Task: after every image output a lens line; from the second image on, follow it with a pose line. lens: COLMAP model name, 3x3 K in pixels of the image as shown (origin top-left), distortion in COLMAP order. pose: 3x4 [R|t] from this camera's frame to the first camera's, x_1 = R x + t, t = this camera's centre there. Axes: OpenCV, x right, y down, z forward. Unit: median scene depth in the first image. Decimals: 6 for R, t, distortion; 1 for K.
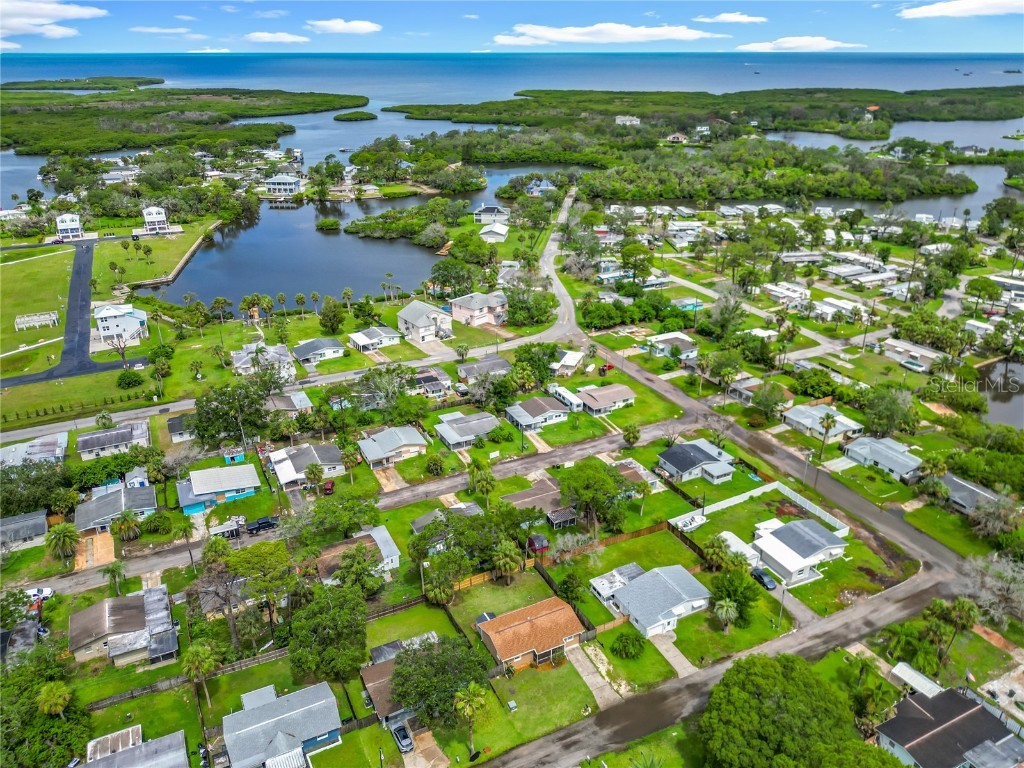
lens RADIAL K [[741.5, 0, 506.4], [0, 741.5, 386.3], [0, 0, 1]] dist [0.065524, -0.072948]
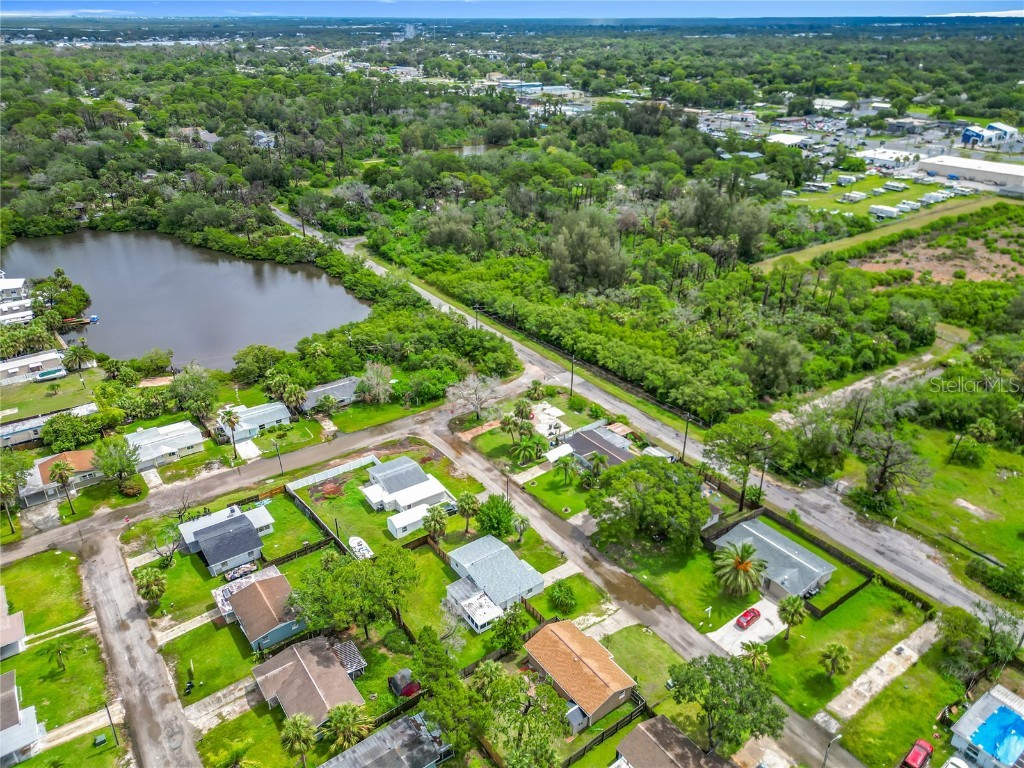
lens RADIAL K [[716.2, 0, 508.1], [0, 716.2, 386.6], [0, 0, 1]] dist [0.099192, -0.090618]
pose [[-0.152732, -0.453867, 0.877883, -0.331860], [0.405928, 0.781100, 0.474452, -0.226163], [-0.901053, 0.428821, 0.064938, 0.507039]]
